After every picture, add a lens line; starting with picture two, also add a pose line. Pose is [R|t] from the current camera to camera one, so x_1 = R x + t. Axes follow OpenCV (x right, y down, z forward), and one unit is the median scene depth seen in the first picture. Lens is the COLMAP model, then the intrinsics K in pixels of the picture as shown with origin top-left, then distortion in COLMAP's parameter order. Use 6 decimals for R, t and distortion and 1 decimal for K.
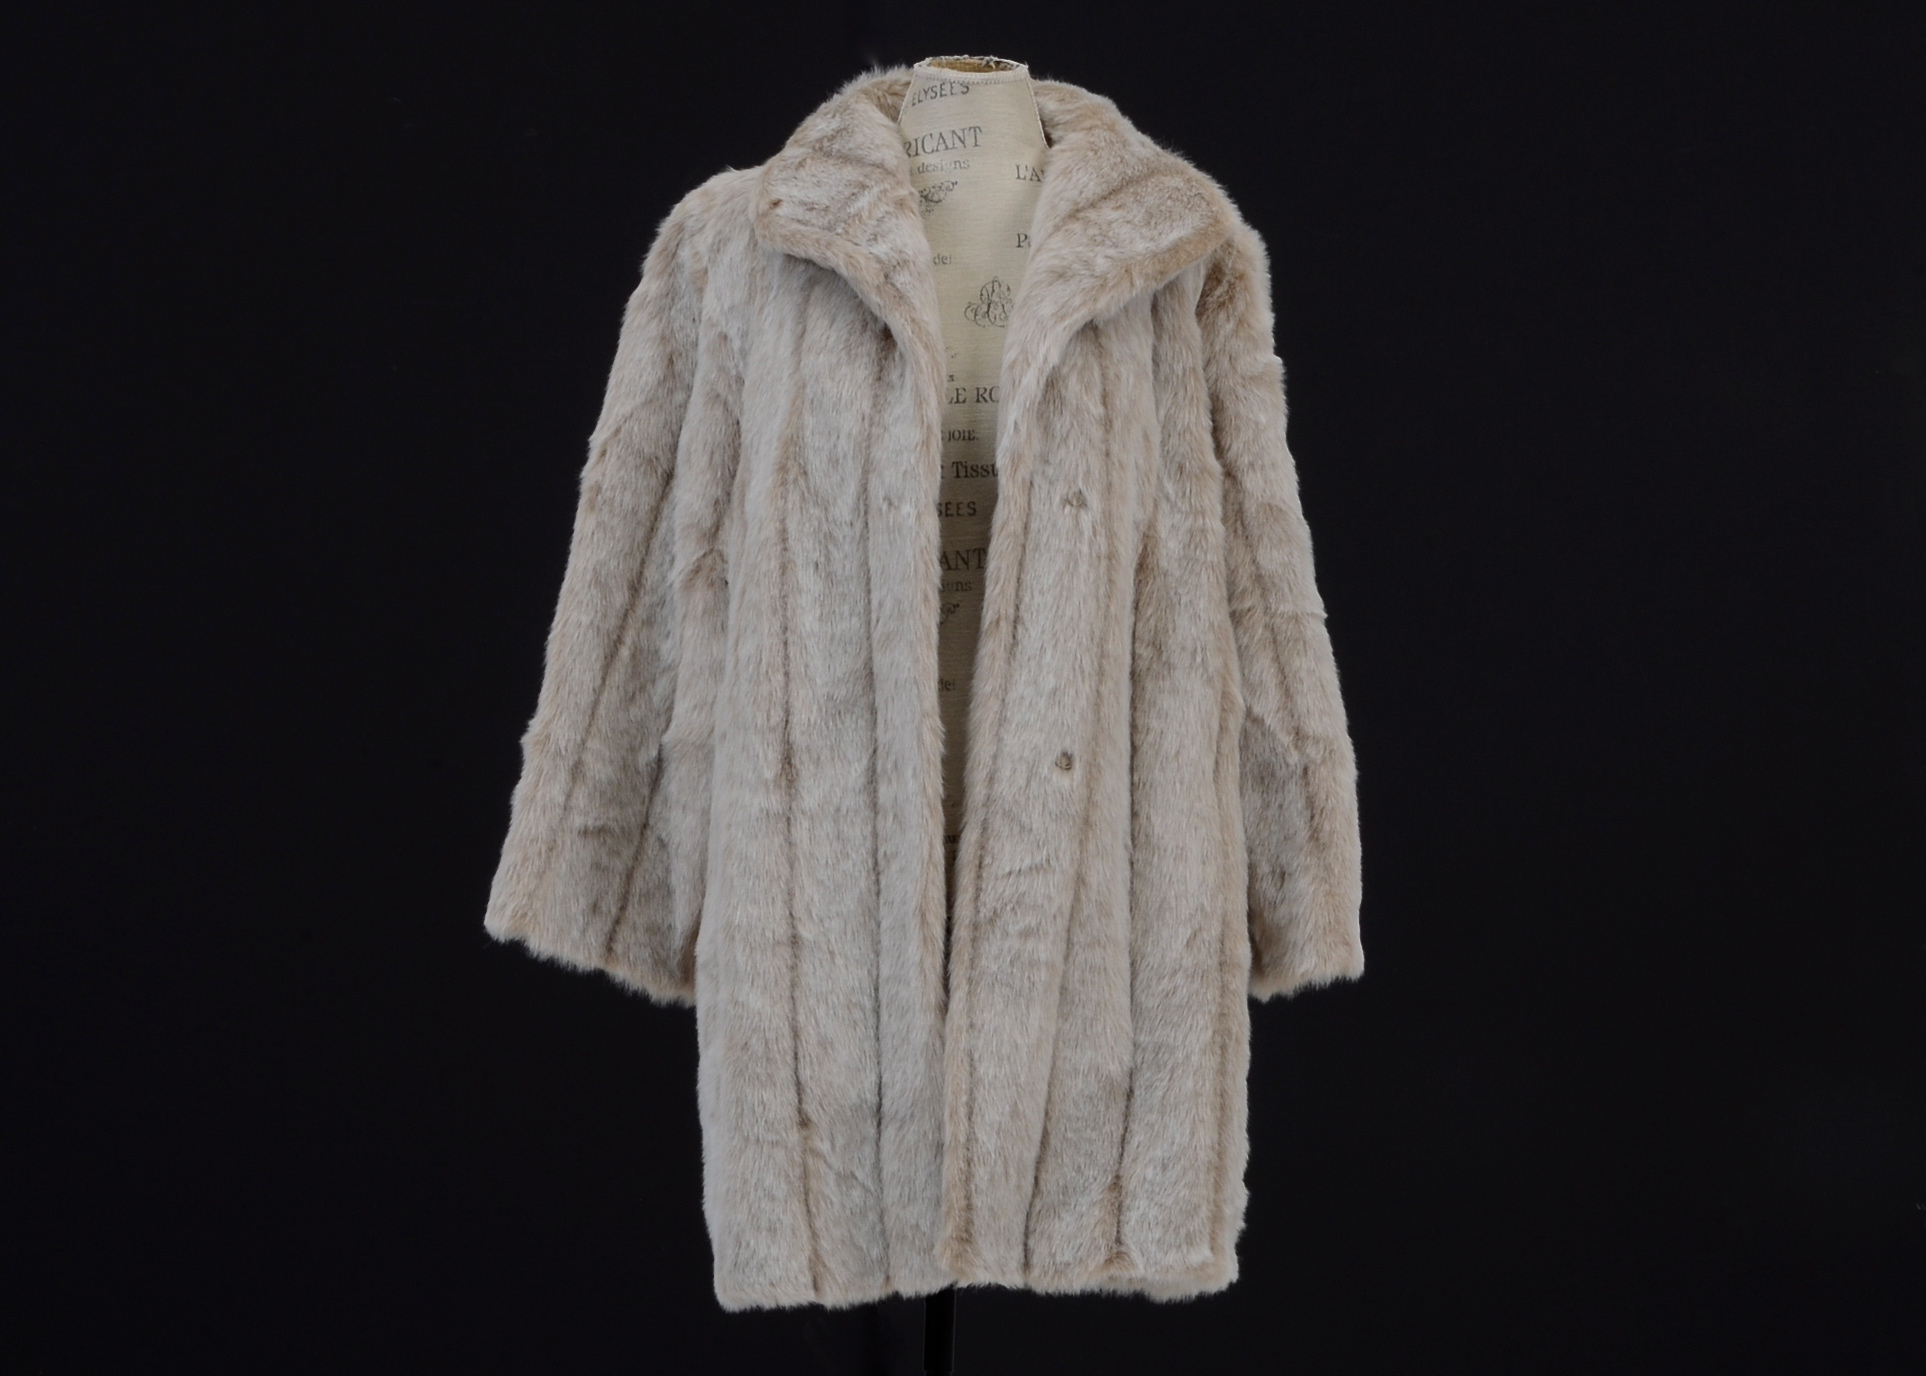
lens RADIAL K [[5041.4, 0, 965.3], [0, 5041.4, 688.7], [0, 0, 1]] dist [-0.033652, 0.000000]
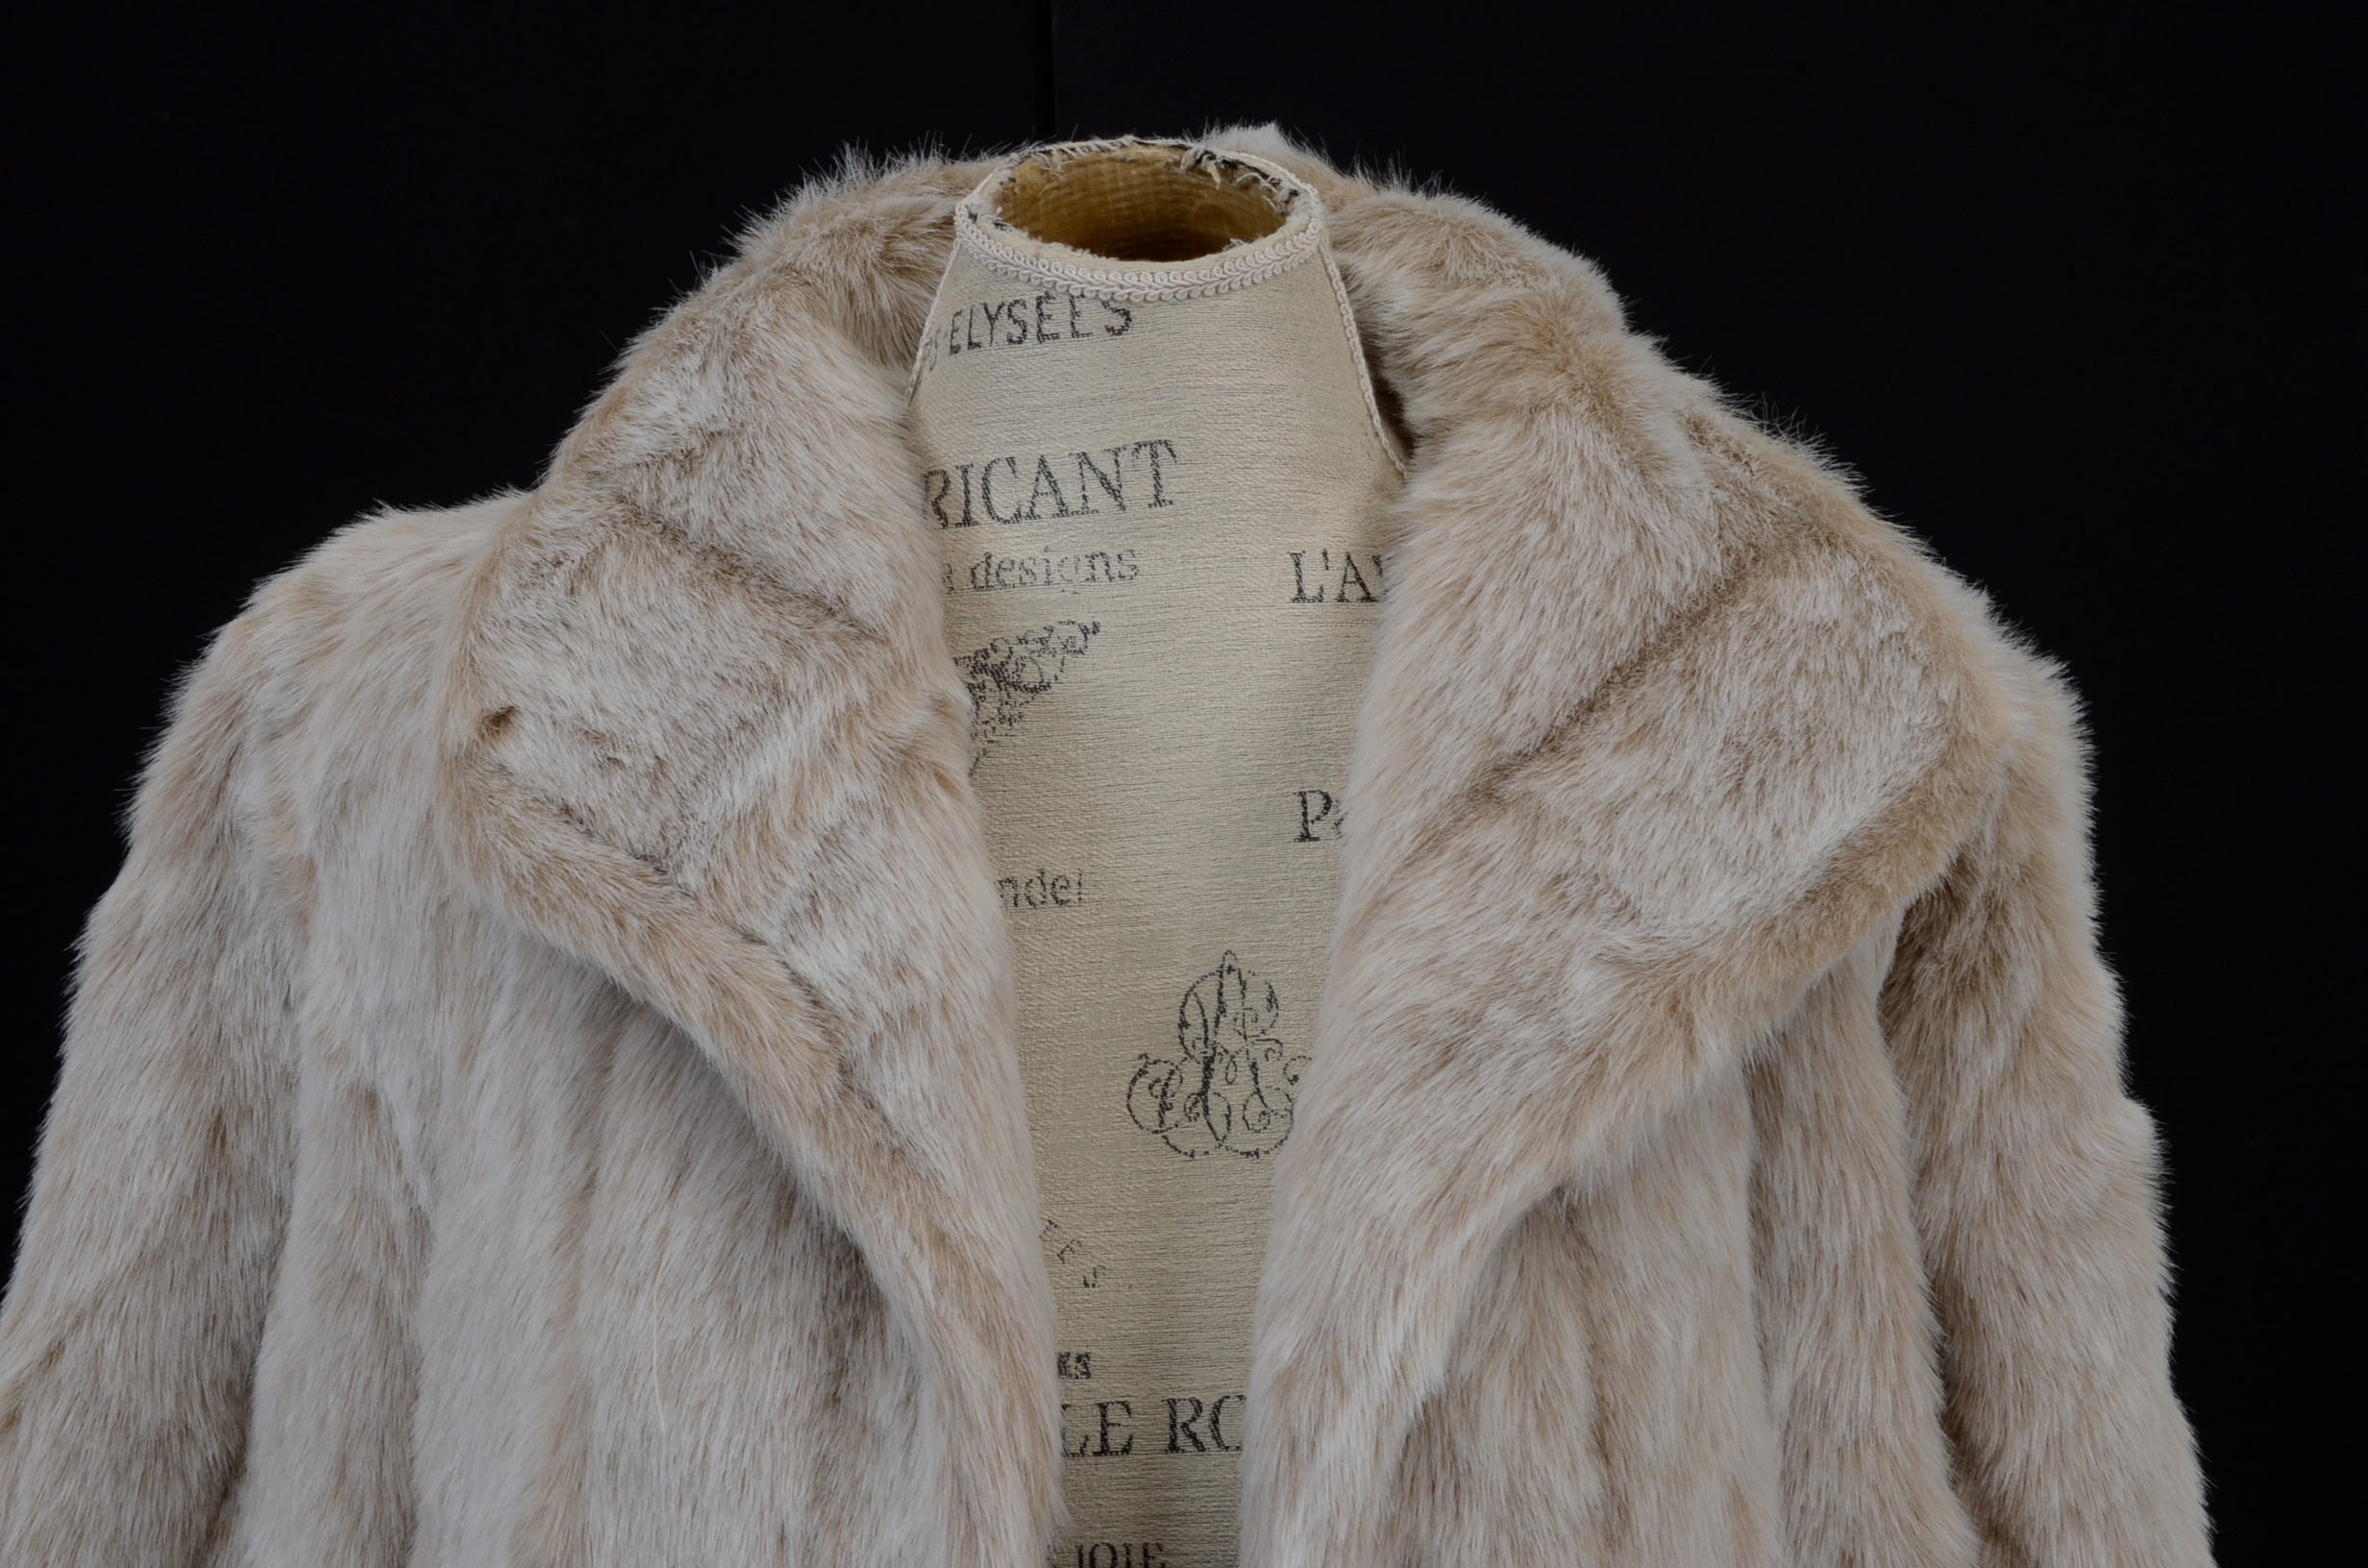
lens RADIAL K [[5407.6, 0, 1135.8], [0, 5407.6, 747.0], [0, 0, 1]] dist [0.353515, 0.000000]
pose [[0.999524, -0.014965, -0.026970, 0.009364], [0.019046, 0.987249, 0.158043, -0.145090], [0.024261, -0.158481, 0.987064, 0.675856]]
